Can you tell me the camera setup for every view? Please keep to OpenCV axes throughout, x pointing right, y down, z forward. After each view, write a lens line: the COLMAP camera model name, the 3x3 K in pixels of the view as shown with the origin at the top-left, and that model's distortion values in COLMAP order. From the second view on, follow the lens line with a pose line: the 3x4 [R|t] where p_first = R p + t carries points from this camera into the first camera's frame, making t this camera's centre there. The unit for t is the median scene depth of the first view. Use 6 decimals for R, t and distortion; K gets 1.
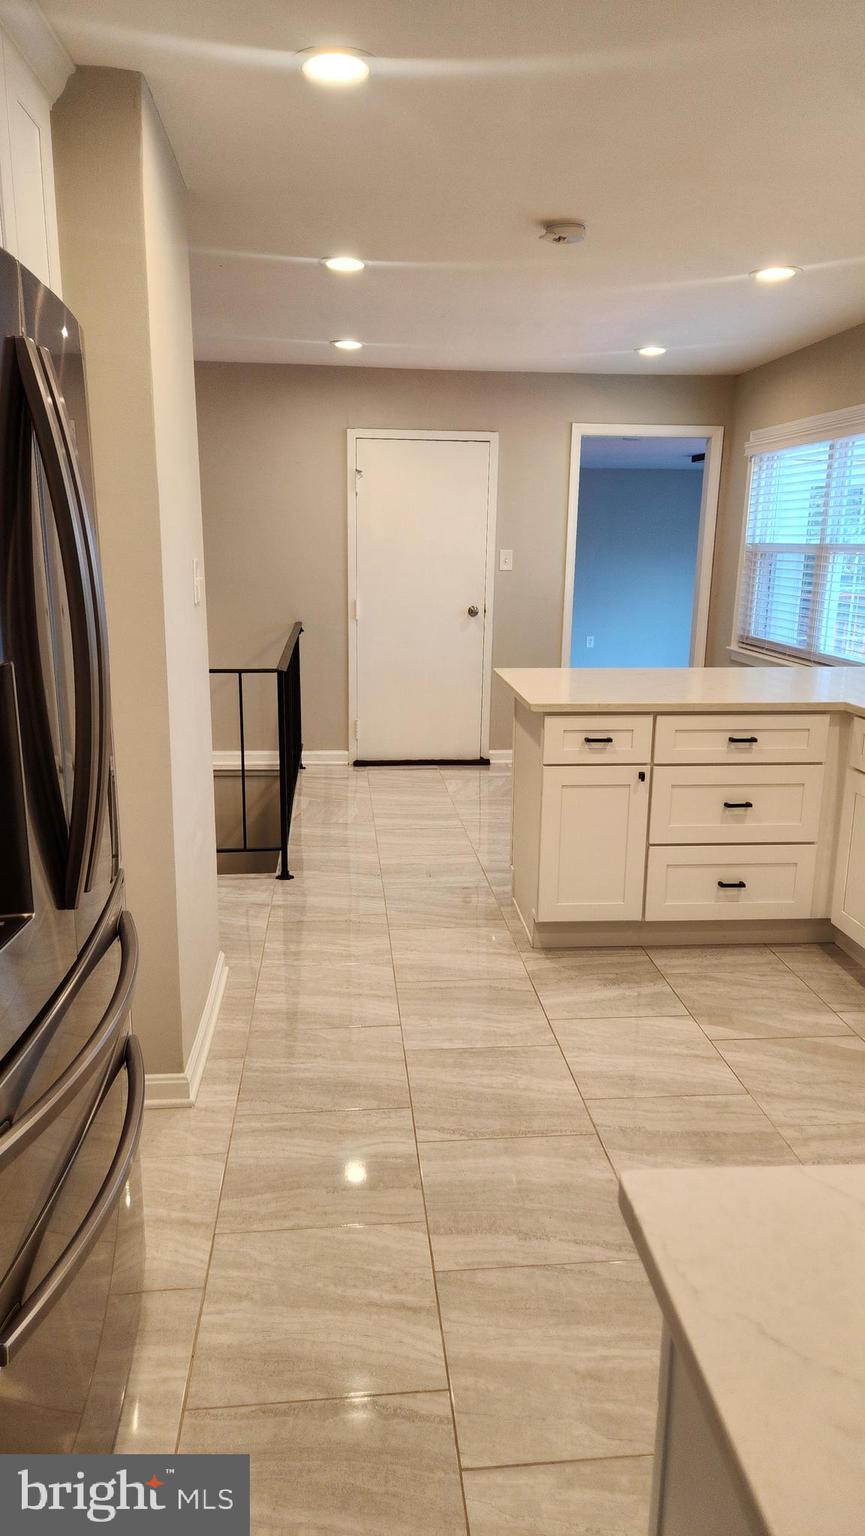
lens RADIAL K [[1042.5, 0, 428.0], [0, 1042.5, 777.0], [0, 0, 1]] dist [0.073974, -0.059783]
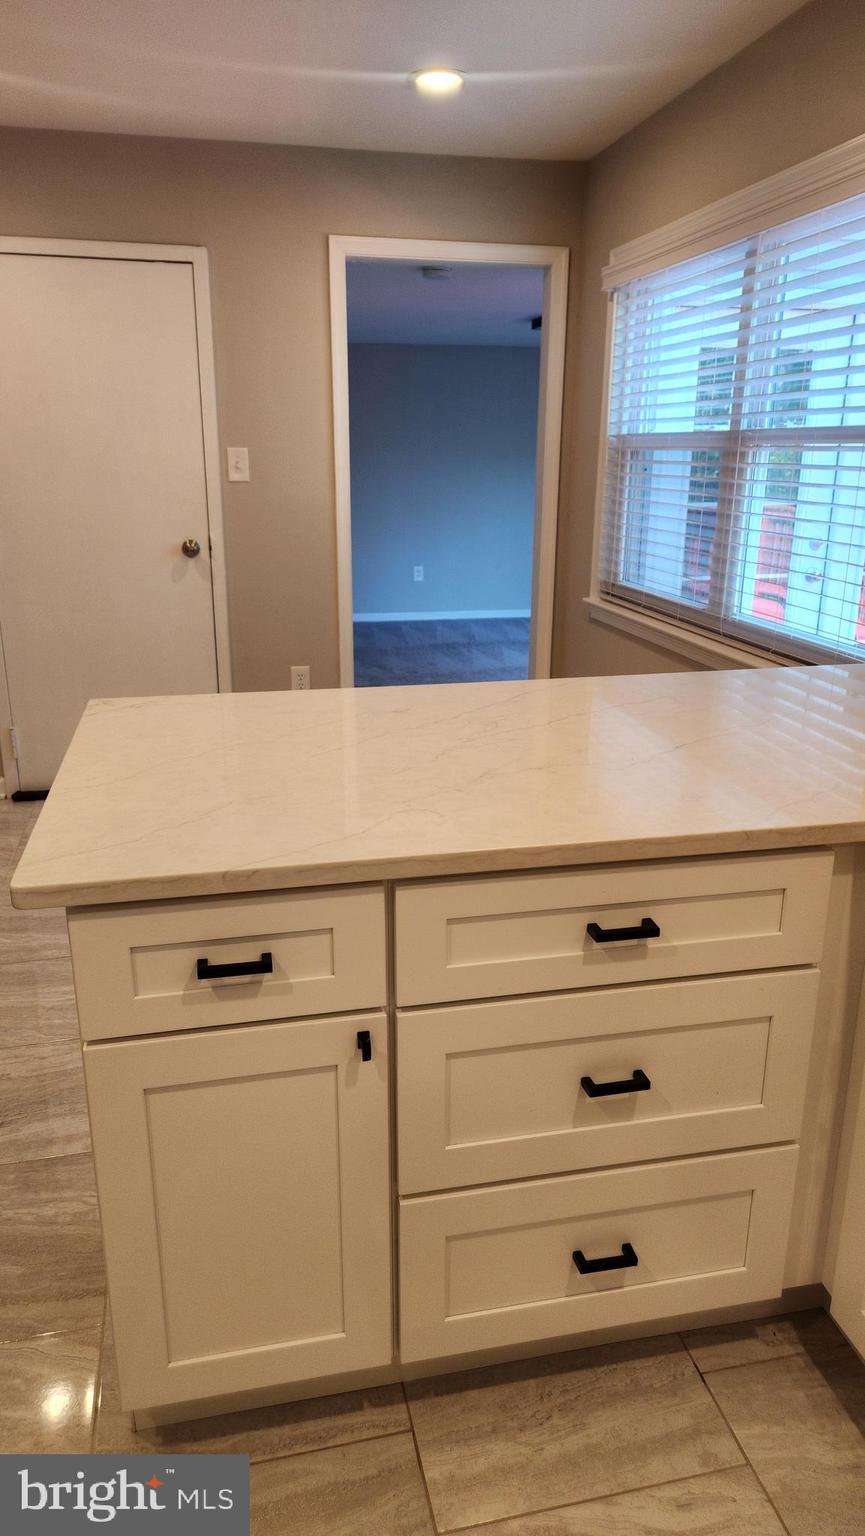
lens RADIAL K [[1042.5, 0, 429.9], [0, 1042.5, 774.9], [0, 0, 1]] dist [0.073974, -0.059783]
pose [[0.991440, -0.048360, 0.121277, 0.180965], [0.038764, 0.996019, 0.080272, -0.121208], [-0.124677, -0.074884, 0.989368, 0.615421]]
